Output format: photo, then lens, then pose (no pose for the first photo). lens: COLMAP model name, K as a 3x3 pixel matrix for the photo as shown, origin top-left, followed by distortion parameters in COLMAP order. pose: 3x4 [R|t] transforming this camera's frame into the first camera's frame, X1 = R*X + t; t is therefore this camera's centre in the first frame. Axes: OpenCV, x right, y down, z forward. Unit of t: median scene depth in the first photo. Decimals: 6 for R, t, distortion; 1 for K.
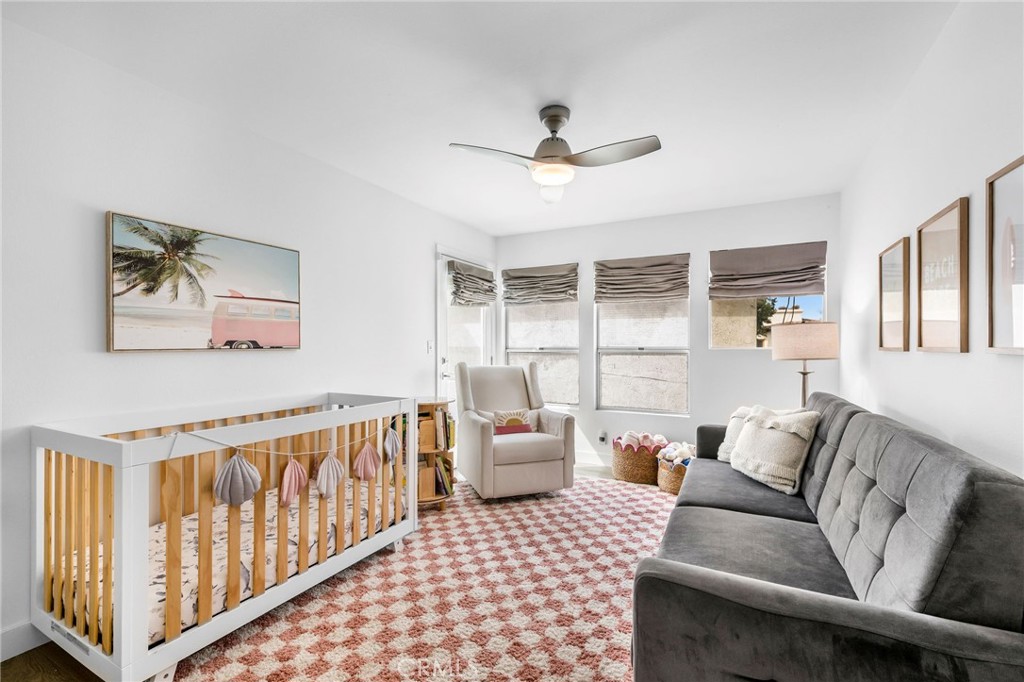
lens RADIAL K [[439.8, 0, 508.4], [0, 439.8, 341.8], [0, 0, 1]] dist [-0.001345, -0.000069]
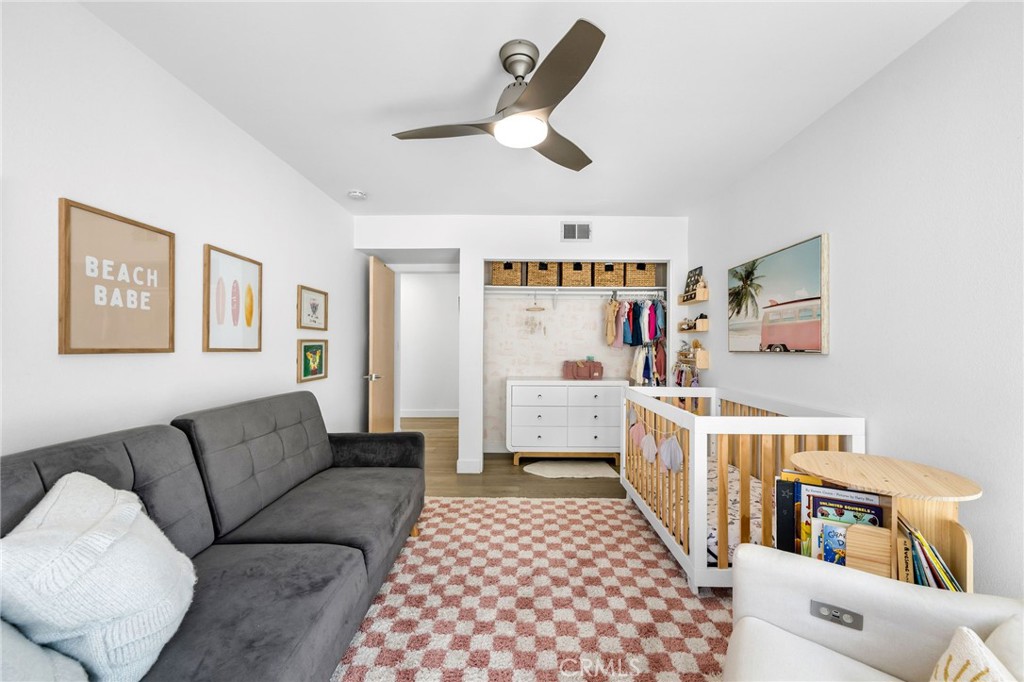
lens RADIAL K [[406.9, 0, 512.2], [0, 406.9, 345.8], [0, 0, 1]] dist [0.000456, 0.000011]
pose [[-0.900344, -0.003945, -0.435160, 0.443801], [-0.000257, 0.999964, -0.008534, 0.010196], [0.435178, -0.007571, -0.900313, 1.699979]]
